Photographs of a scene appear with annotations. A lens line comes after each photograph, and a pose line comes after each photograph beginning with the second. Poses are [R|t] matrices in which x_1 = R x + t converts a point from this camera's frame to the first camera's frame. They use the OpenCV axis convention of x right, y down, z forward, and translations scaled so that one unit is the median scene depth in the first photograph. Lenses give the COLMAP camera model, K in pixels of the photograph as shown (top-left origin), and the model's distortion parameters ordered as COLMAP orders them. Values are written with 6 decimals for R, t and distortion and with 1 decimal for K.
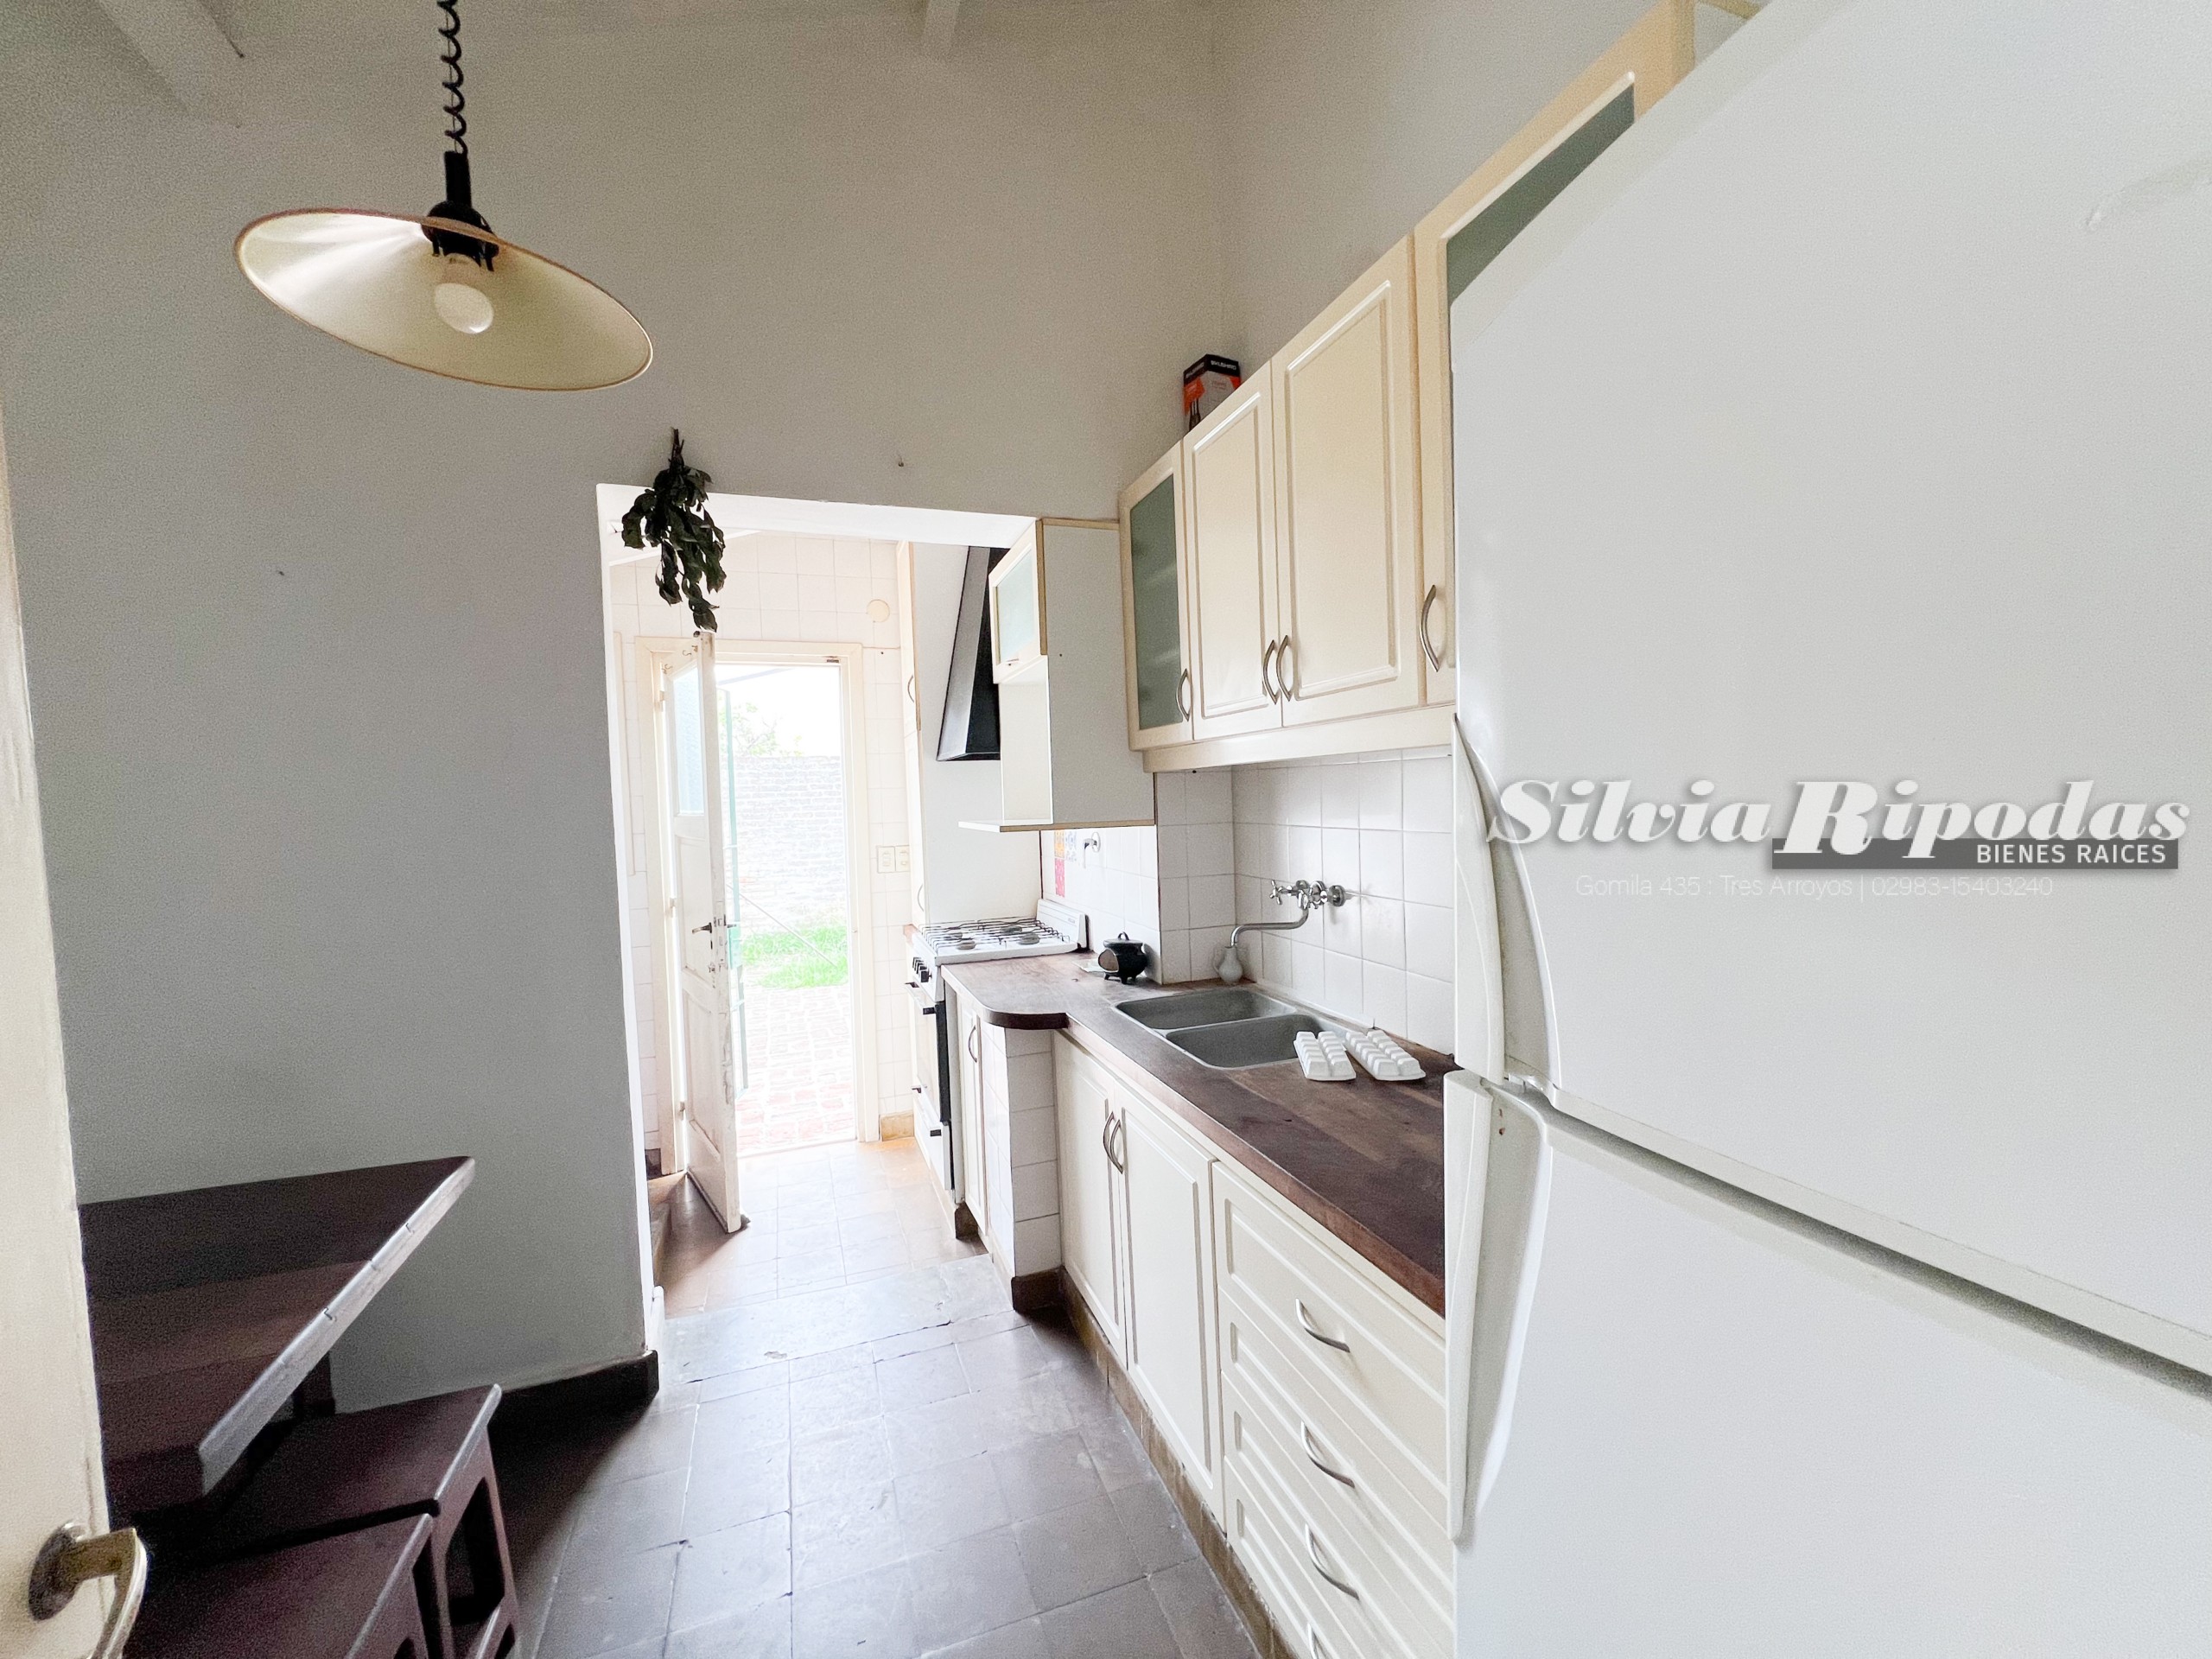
lens RADIAL K [[884.3, 0, 1098.6], [0, 884.3, 827.8], [0, 0, 1]] dist [0.002003, 0.000138]
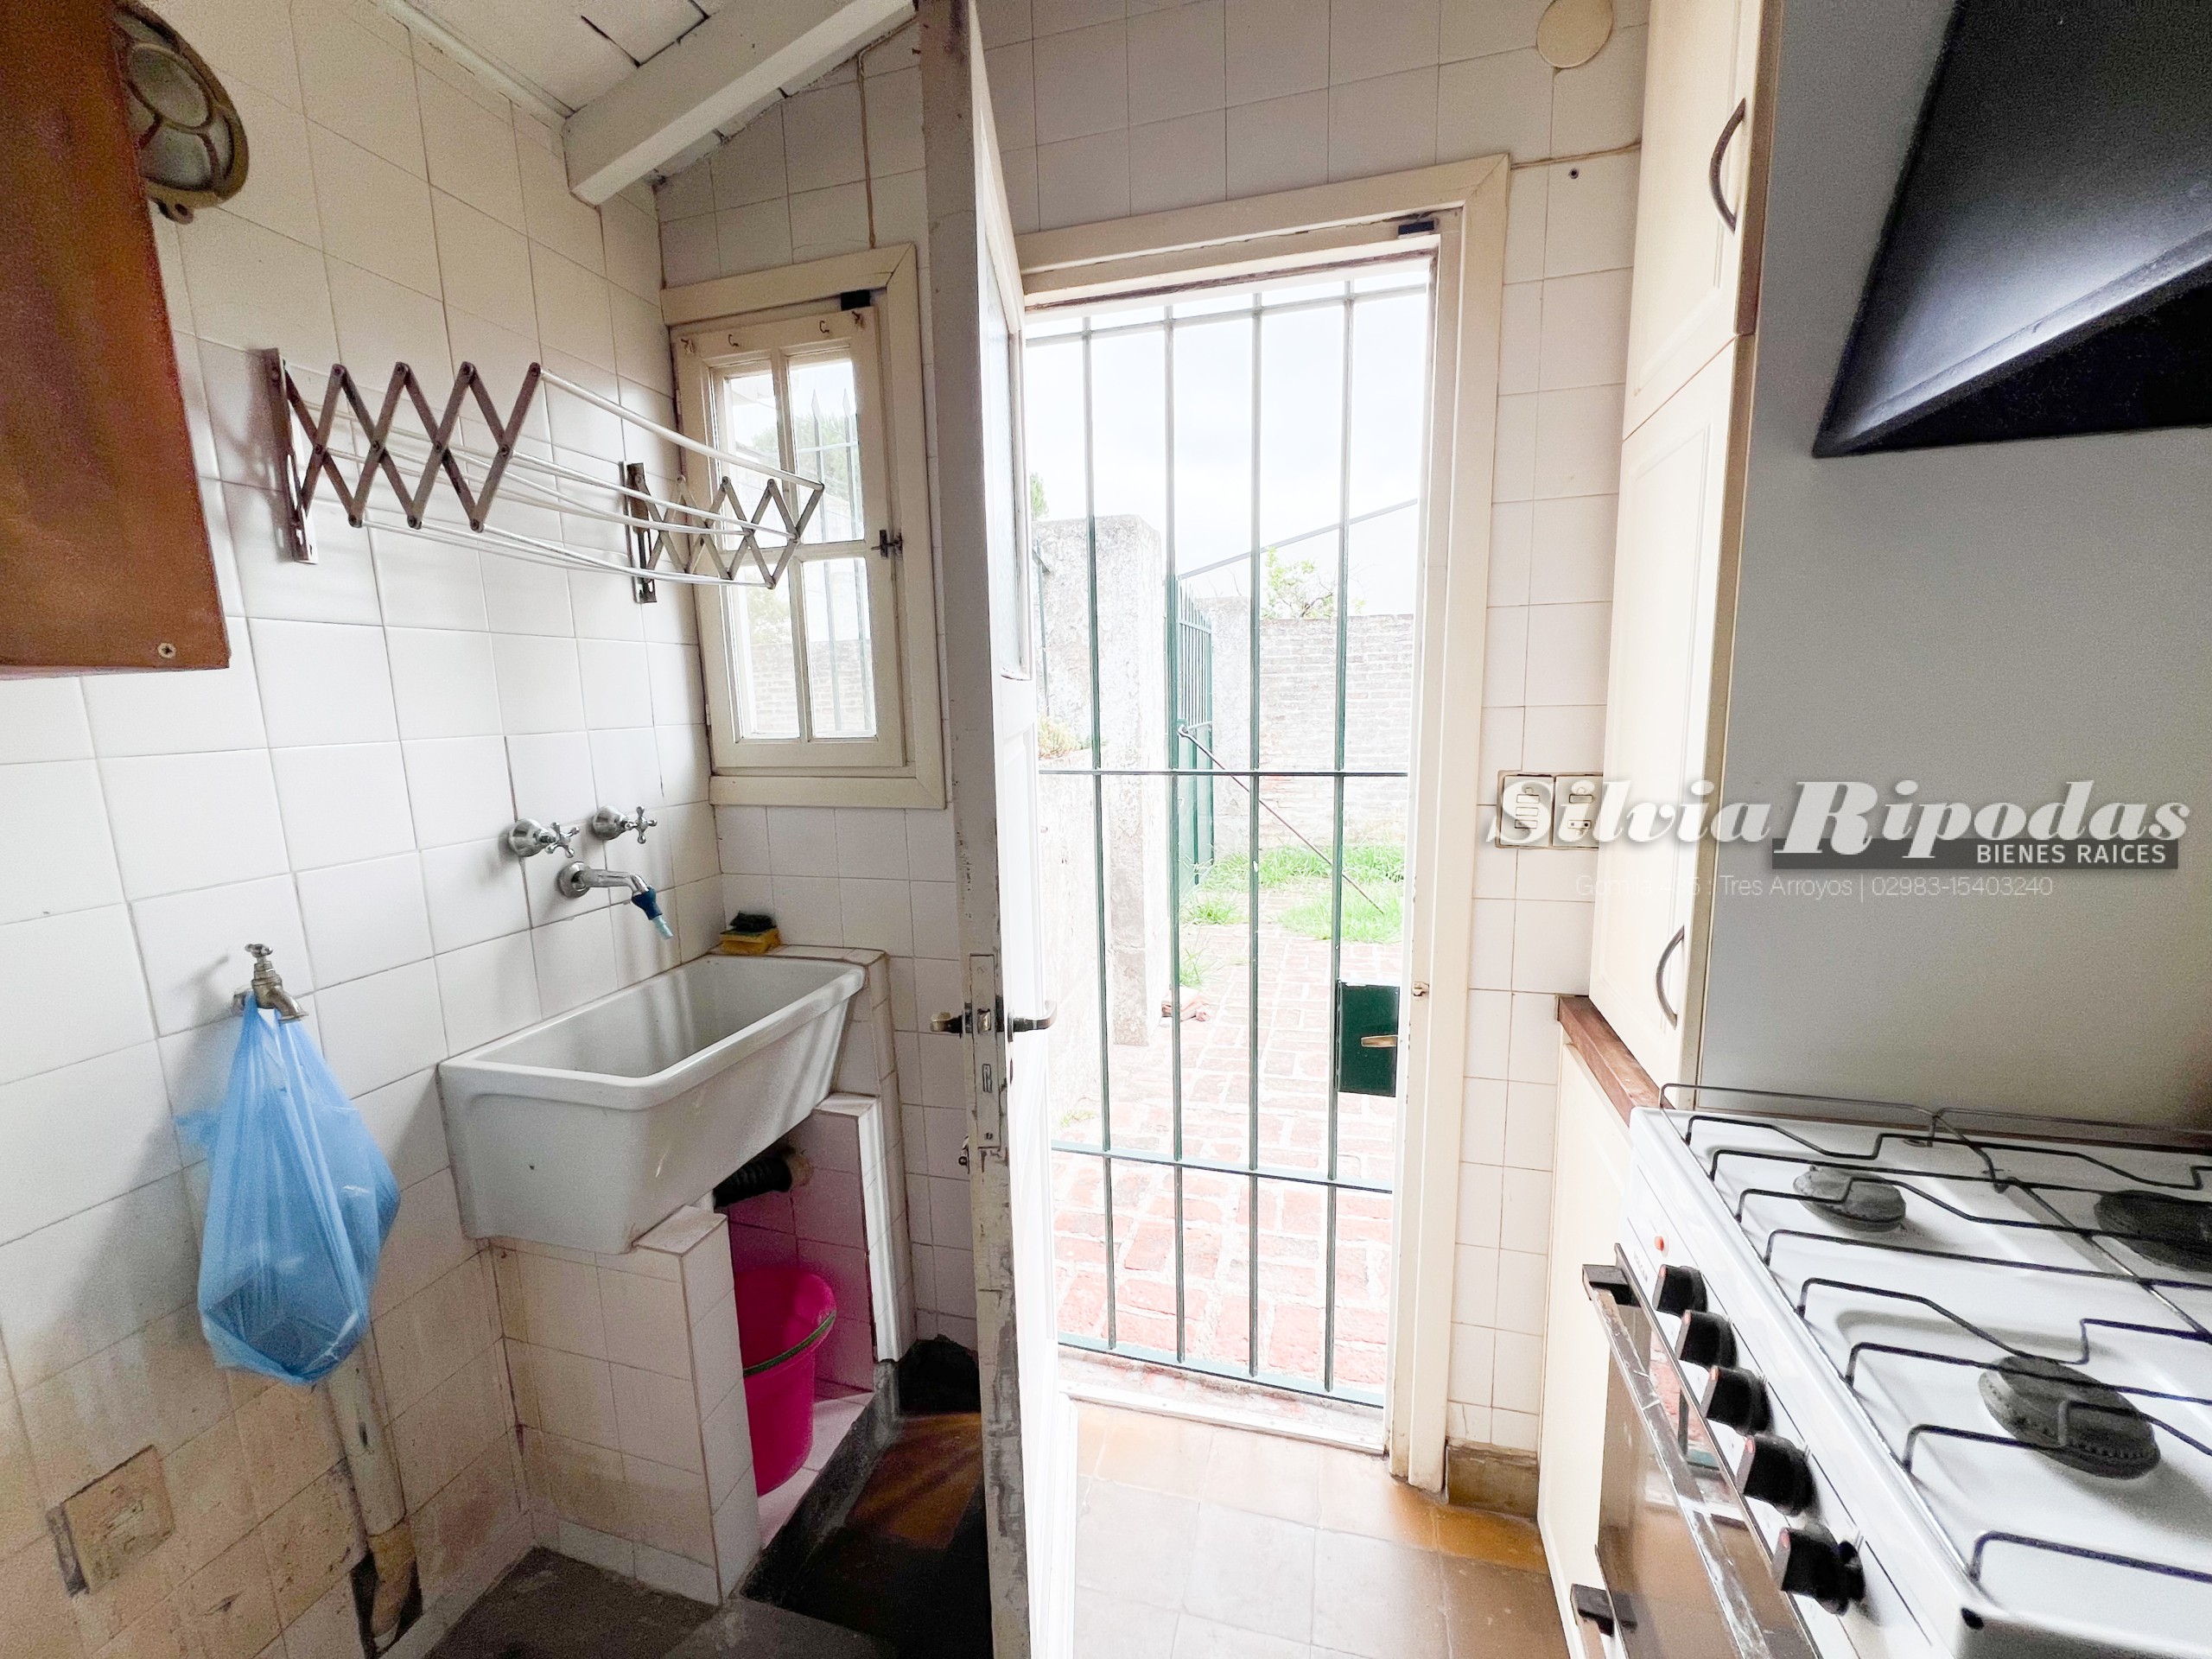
lens RADIAL K [[884.3, 0, 1100.5], [0, 884.3, 832.6], [0, 0, 1]] dist [0.002003, 0.000138]
pose [[0.817924, 0.102878, -0.566053, -0.133986], [-0.025439, 0.989387, 0.143058, -0.001525], [0.574763, -0.102611, 0.811861, 0.460889]]
